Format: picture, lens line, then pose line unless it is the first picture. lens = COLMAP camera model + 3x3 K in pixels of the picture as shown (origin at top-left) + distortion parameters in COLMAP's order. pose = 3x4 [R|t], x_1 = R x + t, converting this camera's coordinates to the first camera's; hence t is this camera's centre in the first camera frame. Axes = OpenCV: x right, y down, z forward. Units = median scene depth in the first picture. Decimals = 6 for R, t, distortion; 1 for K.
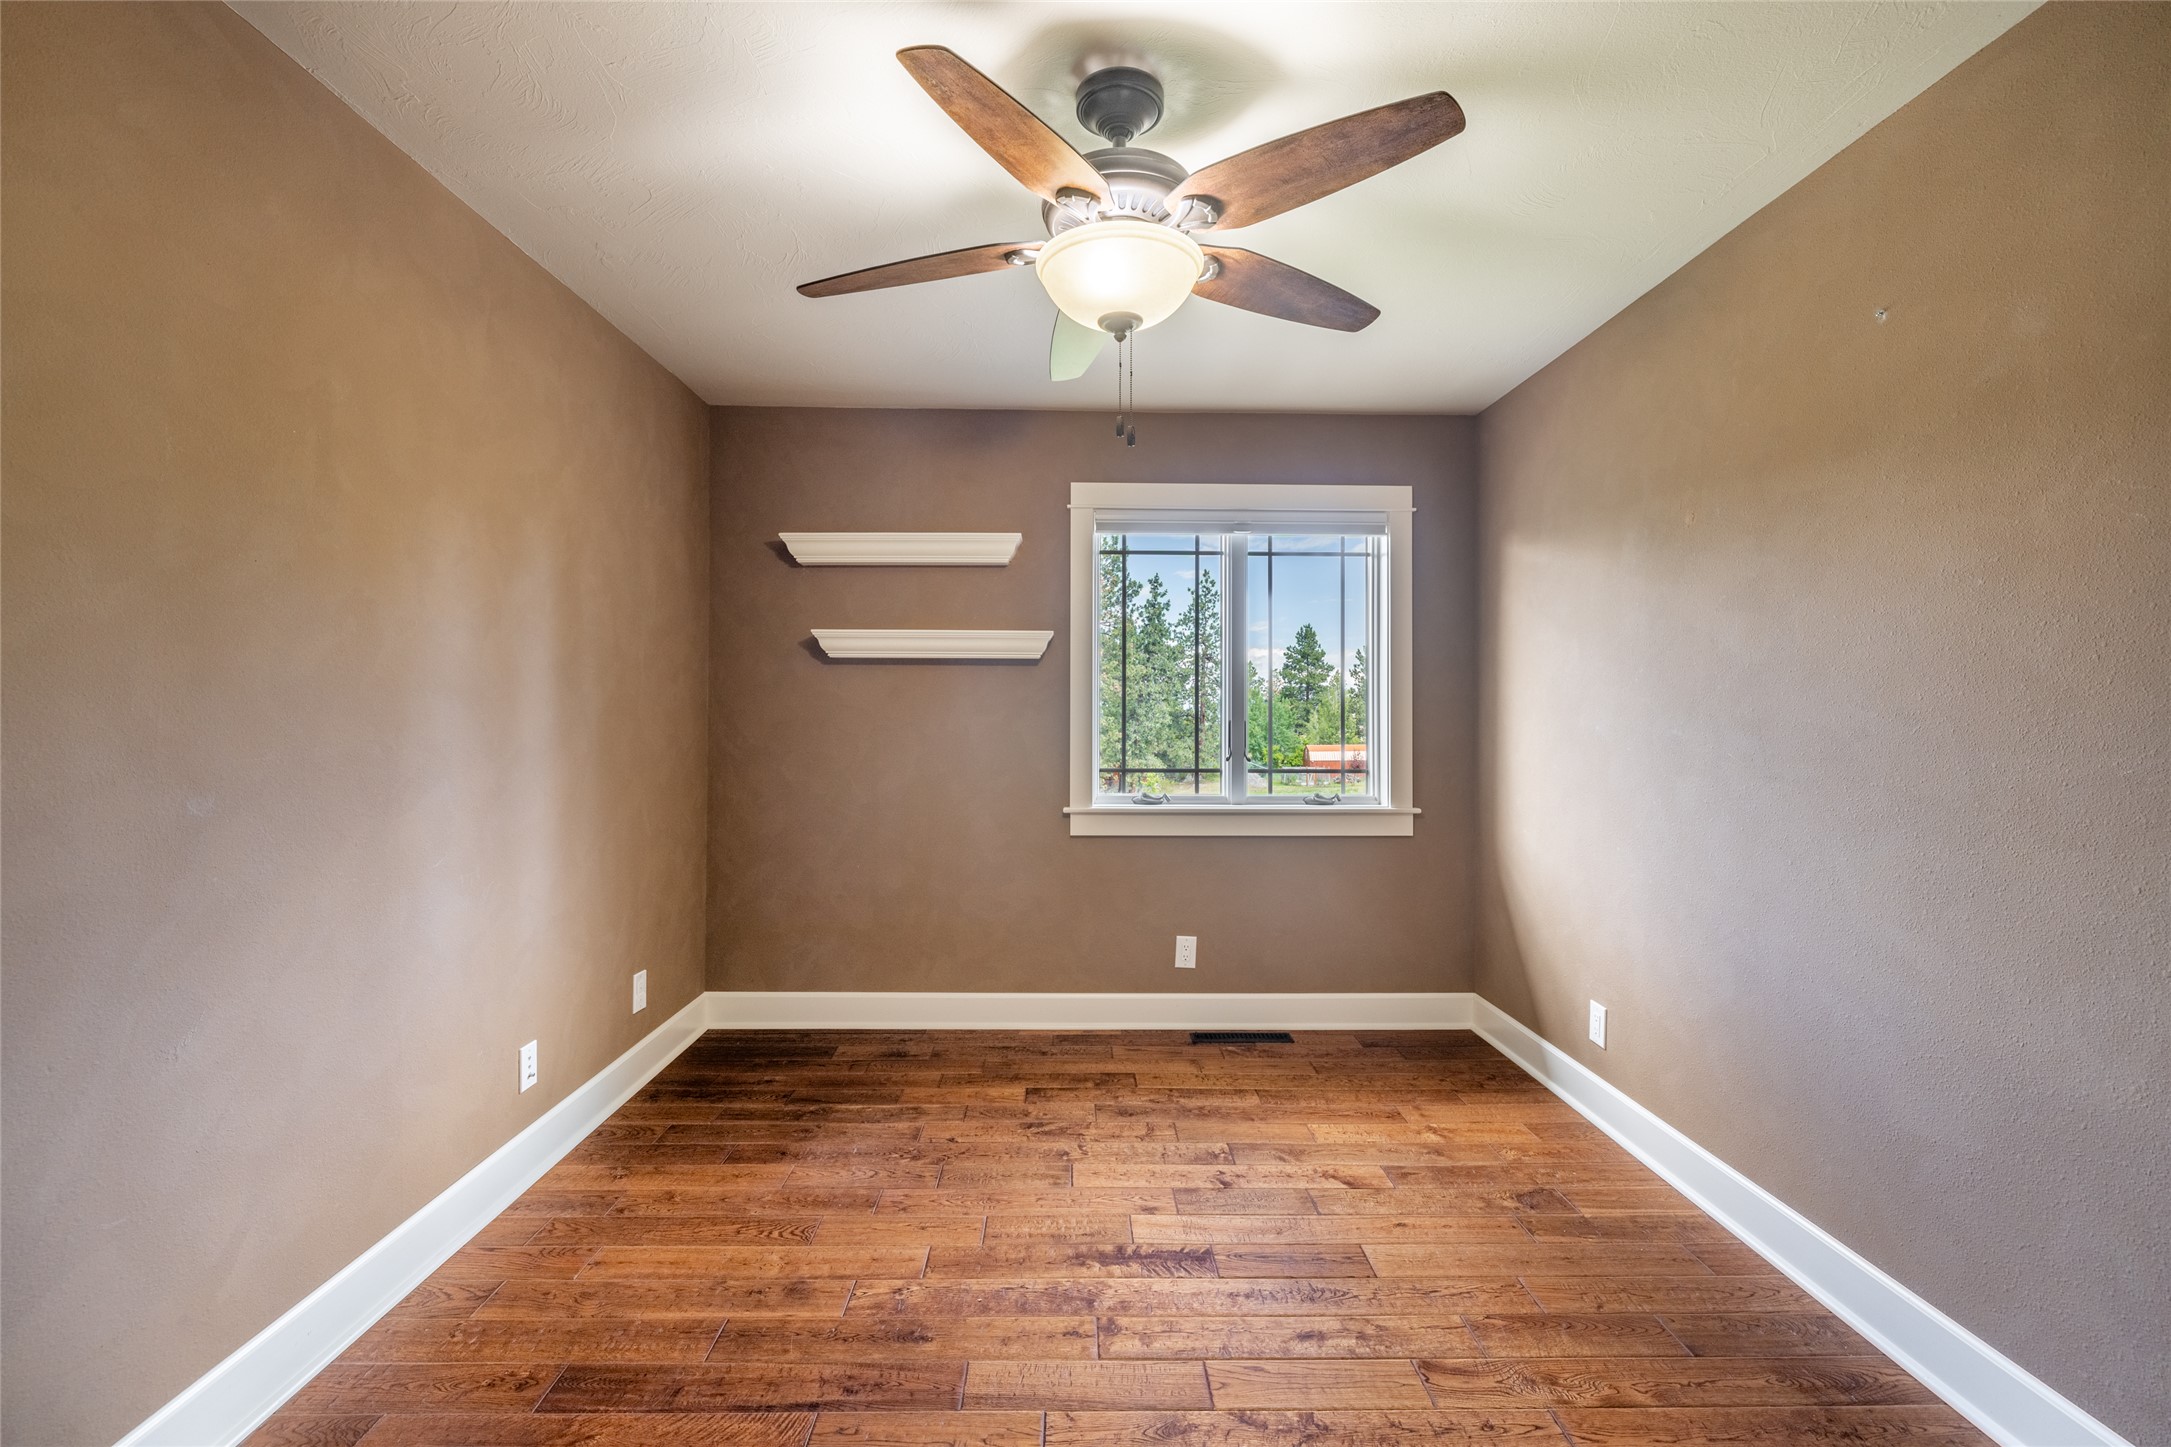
lens RADIAL K [[886.4, 0, 1087.7], [0, 886.4, 697.3], [0, 0, 1]] dist [0.001409, 0.000056]
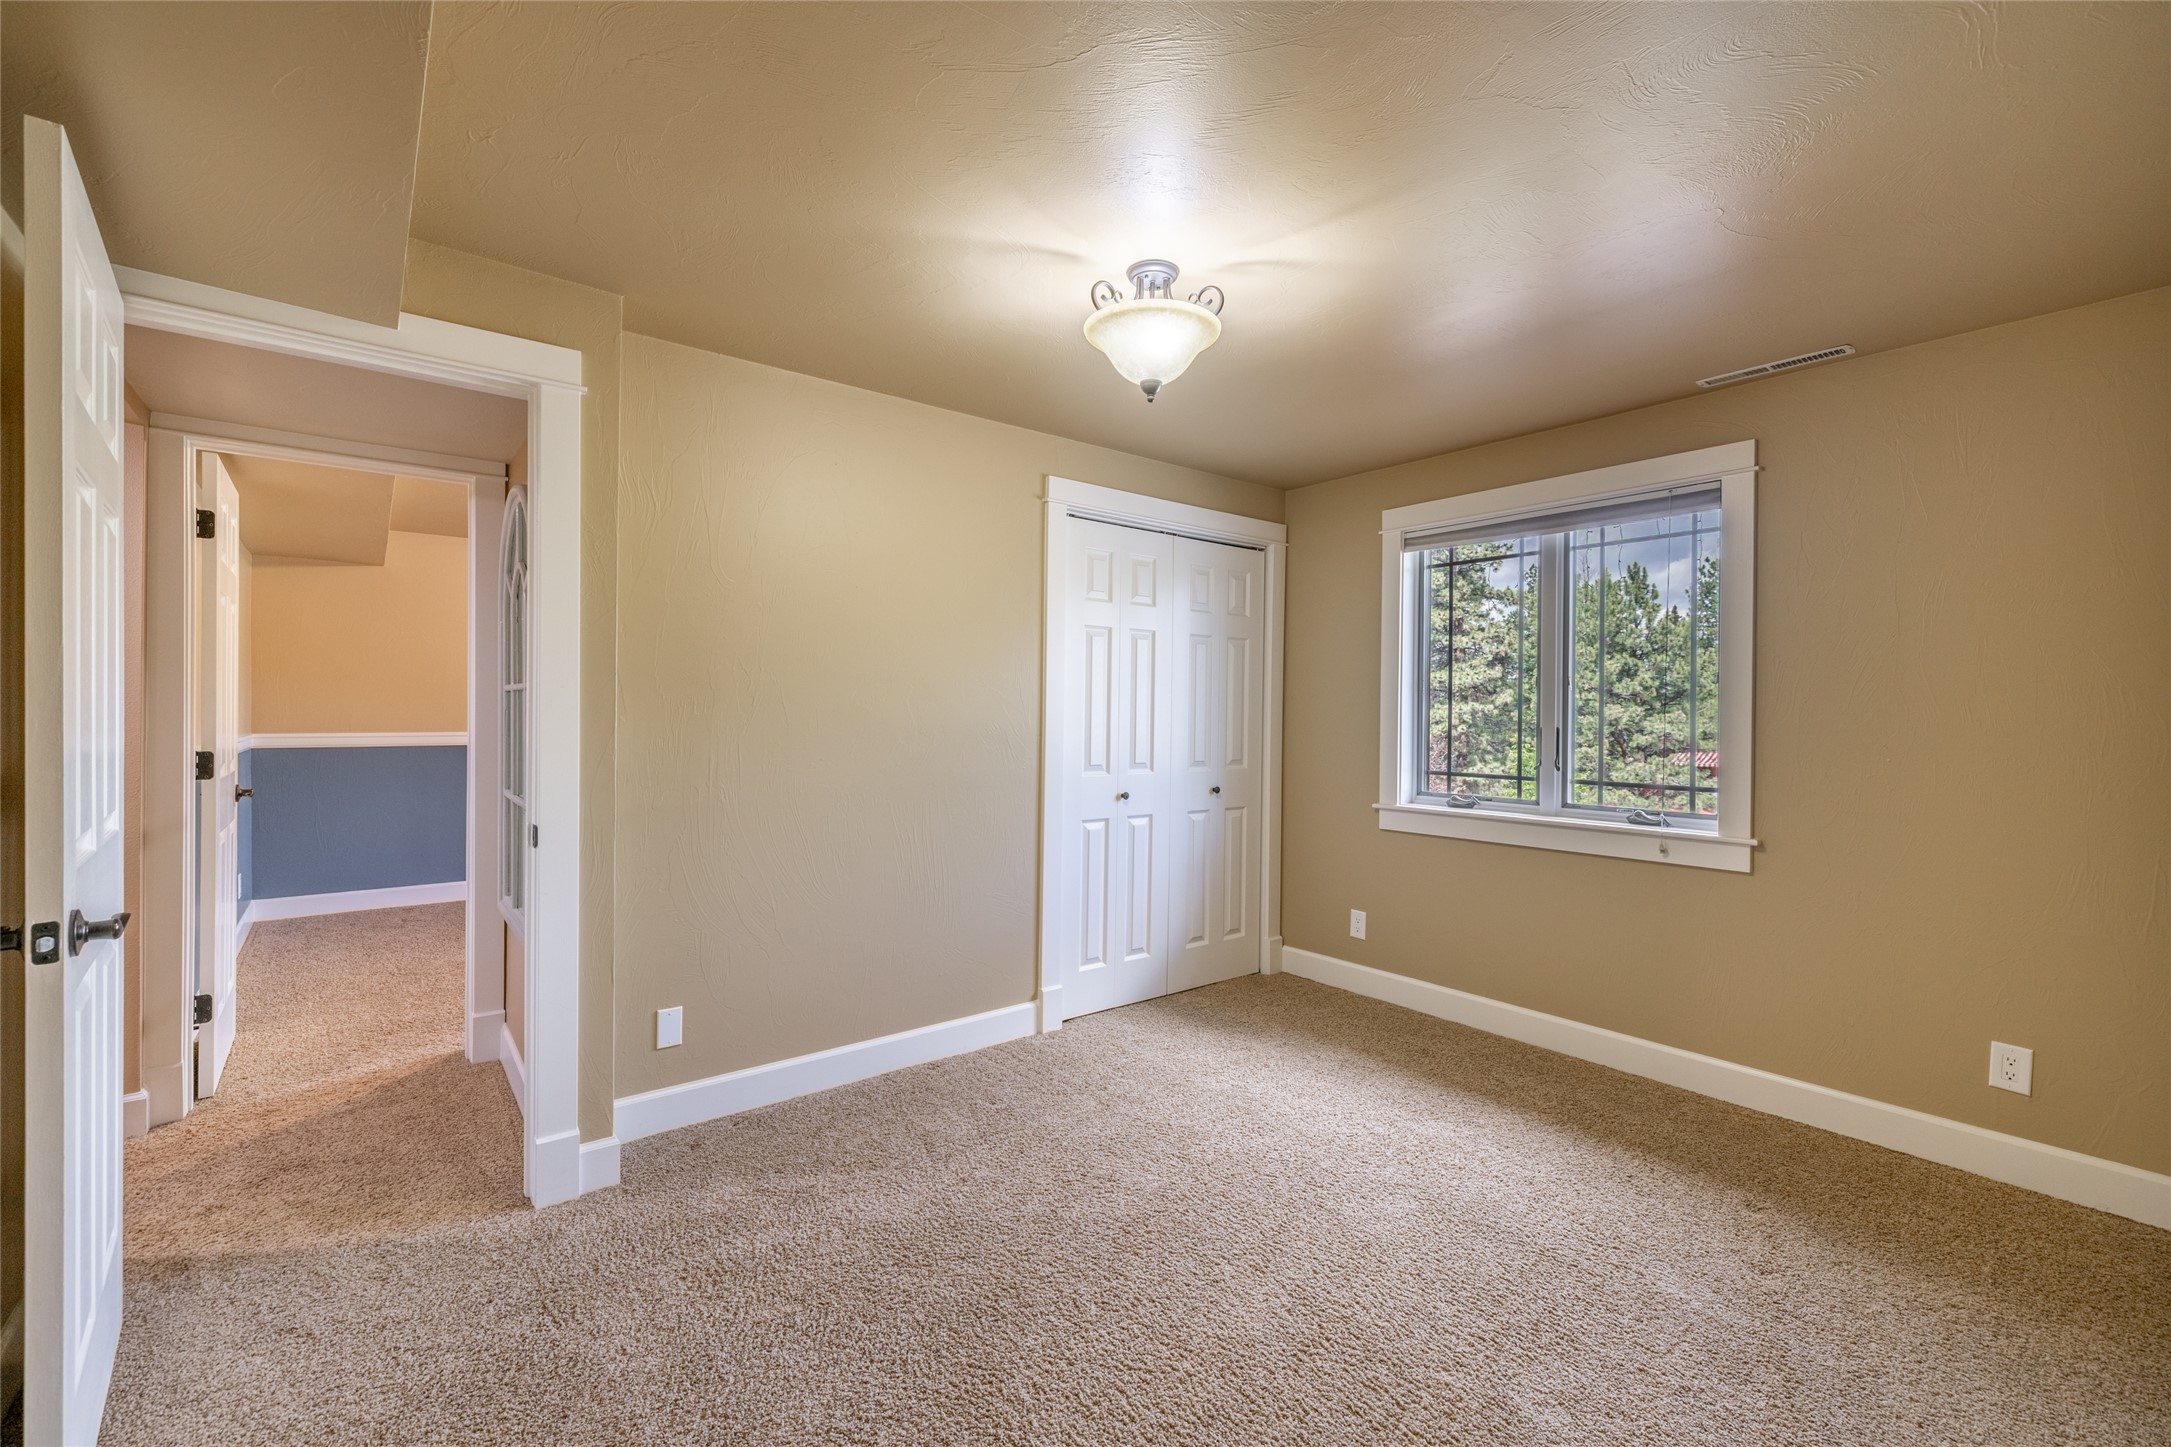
lens RADIAL K [[907.0, 0, 1085.7], [0, 907.0, 711.8], [0, 0, 1]] dist [0.002207, 0.000301]
pose [[0.610503, -0.000134, -0.792014, 0.654895], [0.004354, 0.999985, 0.003187, 0.003942], [0.792002, -0.005394, 0.610494, 0.011961]]
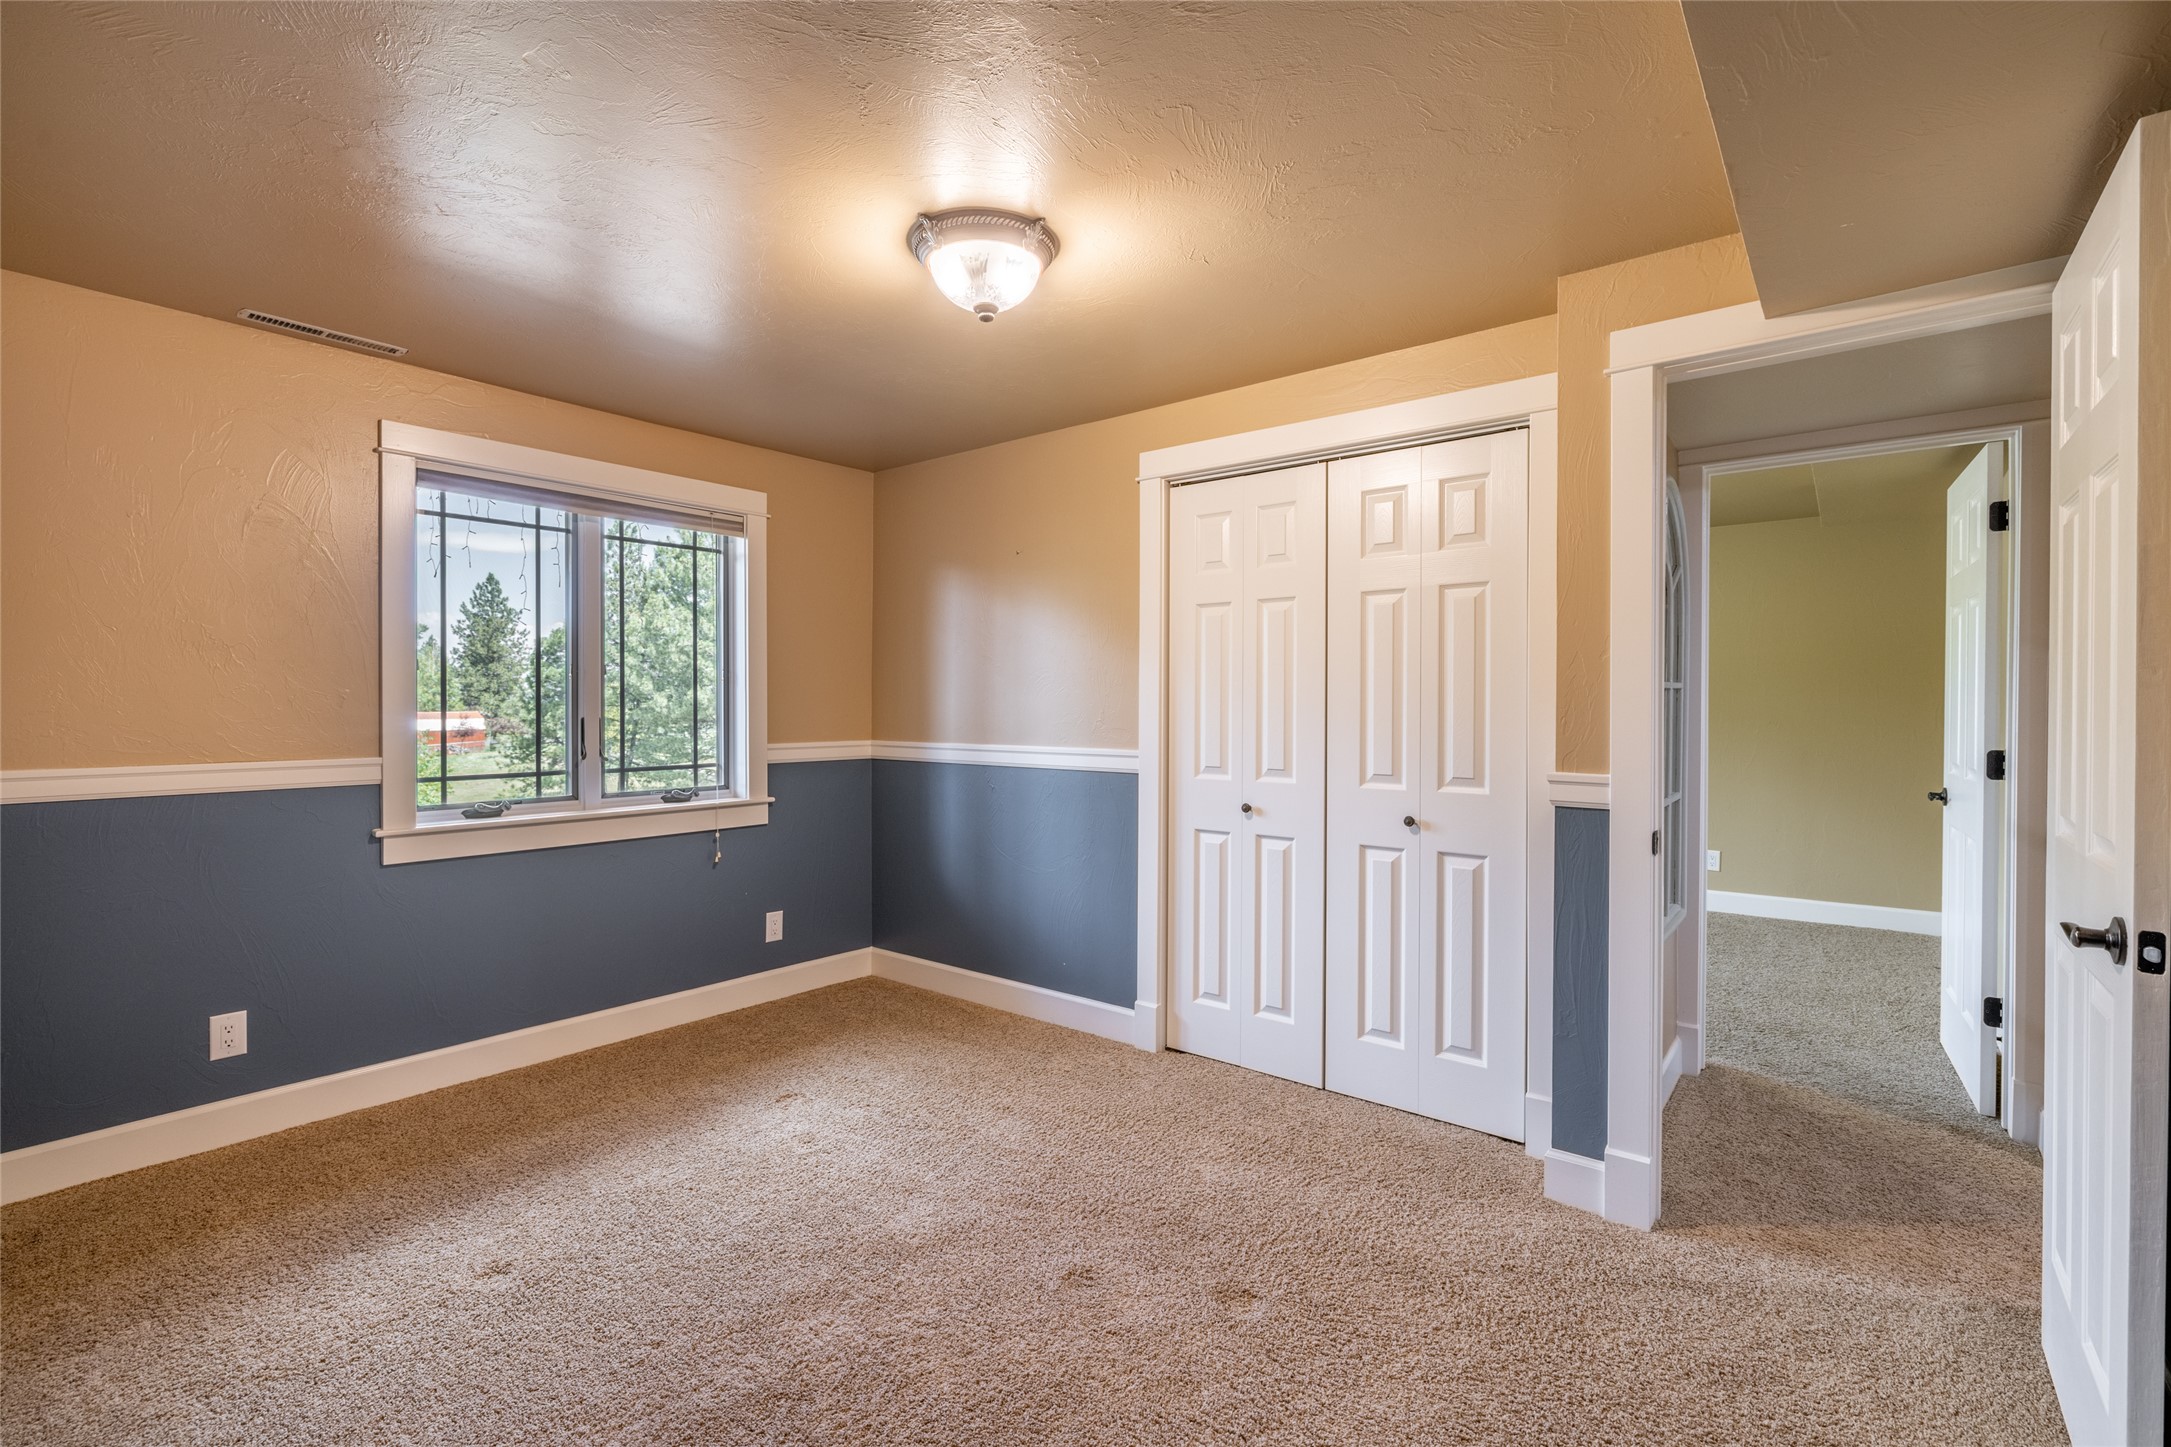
lens RADIAL K [[937.0, 0, 1058.8], [0, 937.0, 709.9], [0, 0, 1]] dist [0.000866, -0.012025]
pose [[0.663169, -0.007984, 0.748427, -0.243308], [-0.007152, 0.999830, 0.017004, -0.001590], [-0.748436, -0.016629, 0.662999, -0.006521]]
